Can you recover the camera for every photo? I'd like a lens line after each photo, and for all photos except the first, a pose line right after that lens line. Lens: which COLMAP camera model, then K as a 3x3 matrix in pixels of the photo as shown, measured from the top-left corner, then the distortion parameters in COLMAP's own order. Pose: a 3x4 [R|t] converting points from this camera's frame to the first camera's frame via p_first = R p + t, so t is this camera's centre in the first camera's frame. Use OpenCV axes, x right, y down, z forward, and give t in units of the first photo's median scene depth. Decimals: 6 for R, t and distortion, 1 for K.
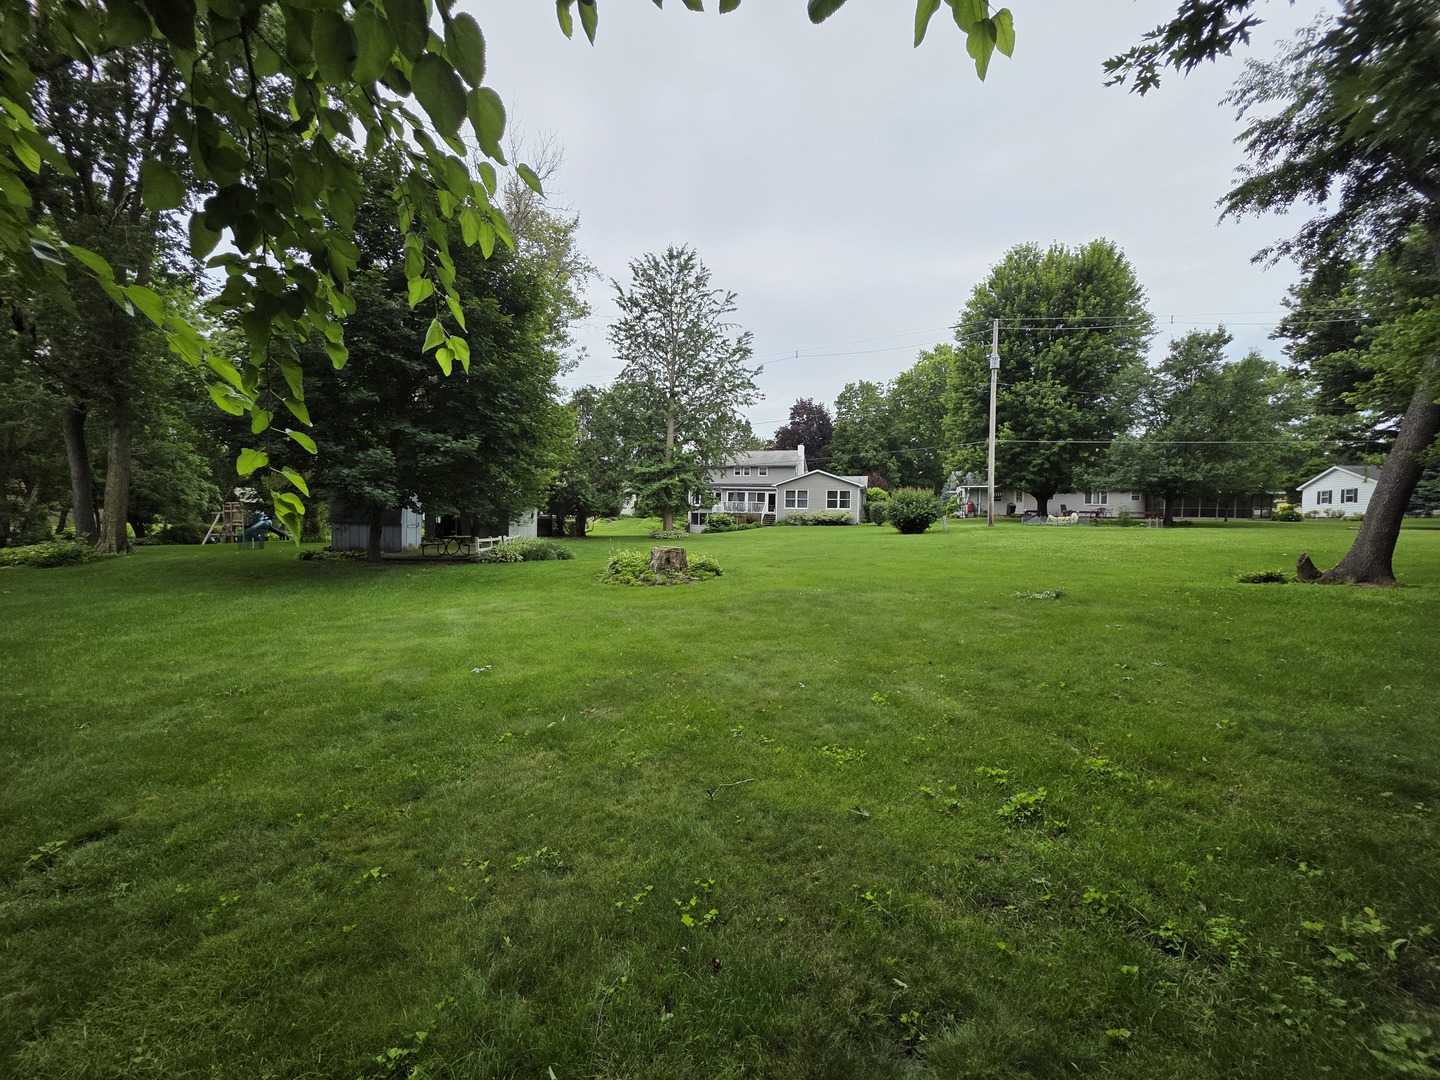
lens RADIAL K [[575.9, 0, 716.0], [0, 575.9, 537.0], [0, 0, 1]] dist [-0.001845, 0.000117]
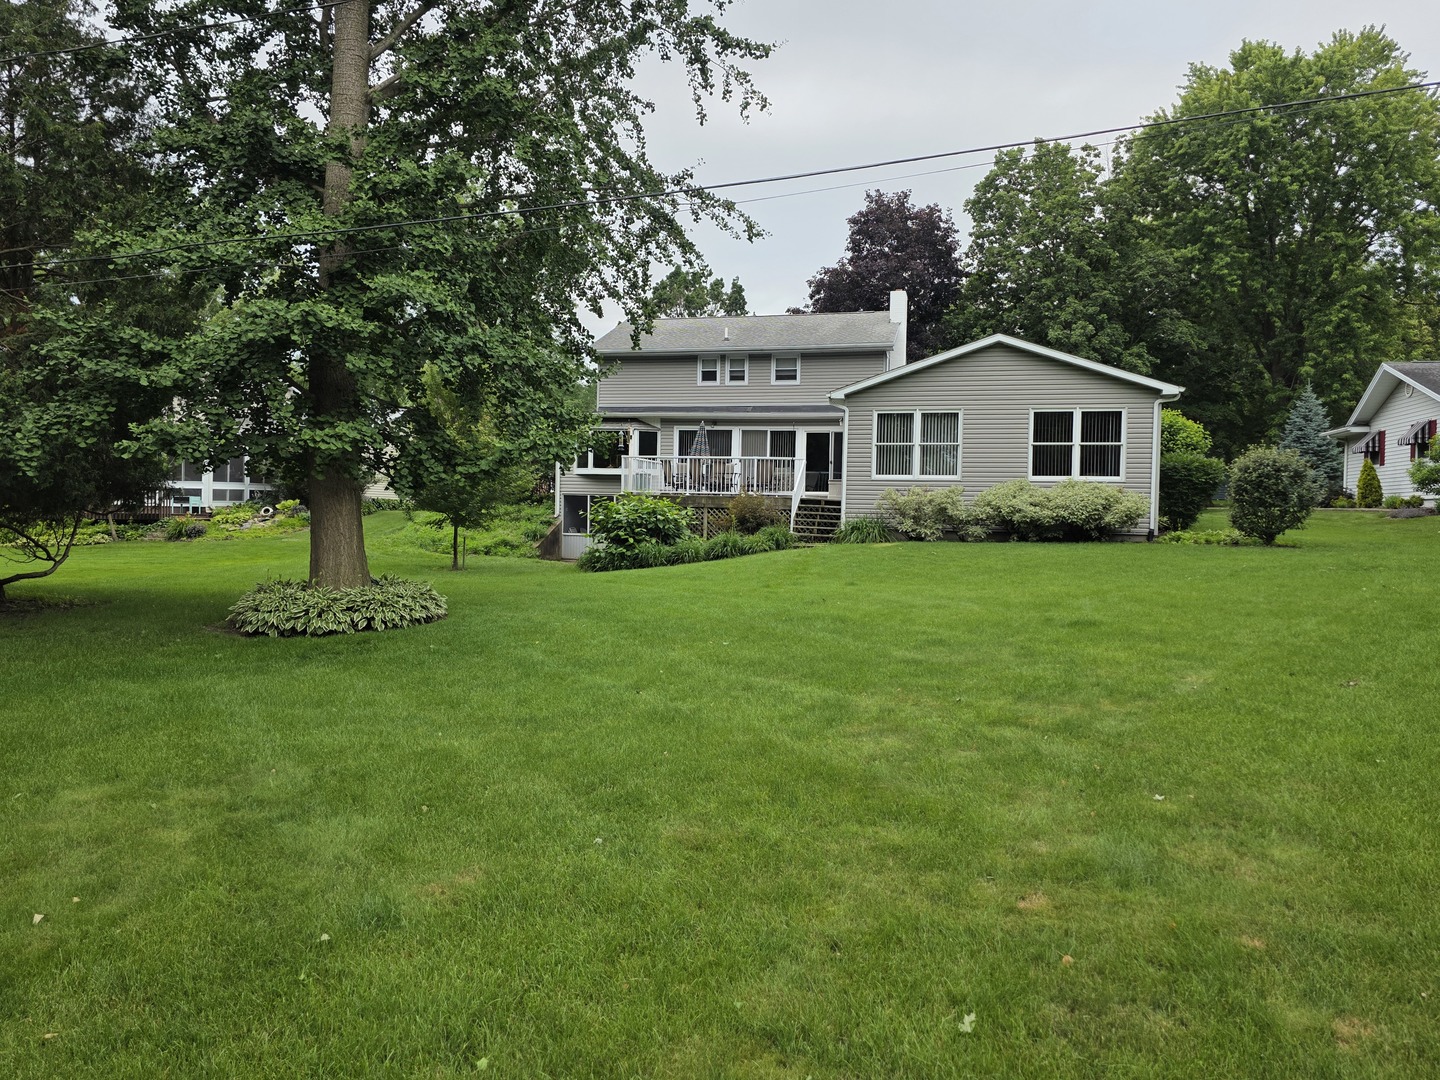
lens RADIAL K [[965.2, 0, 721.5], [0, 965.2, 539.5], [0, 0, 1]] dist [-0.000756, -0.000086]
pose [[0.999217, -0.004892, 0.039268, 0.024287], [0.004778, 0.999984, 0.003009, -0.019477], [-0.039282, -0.002819, 0.999224, 0.486116]]
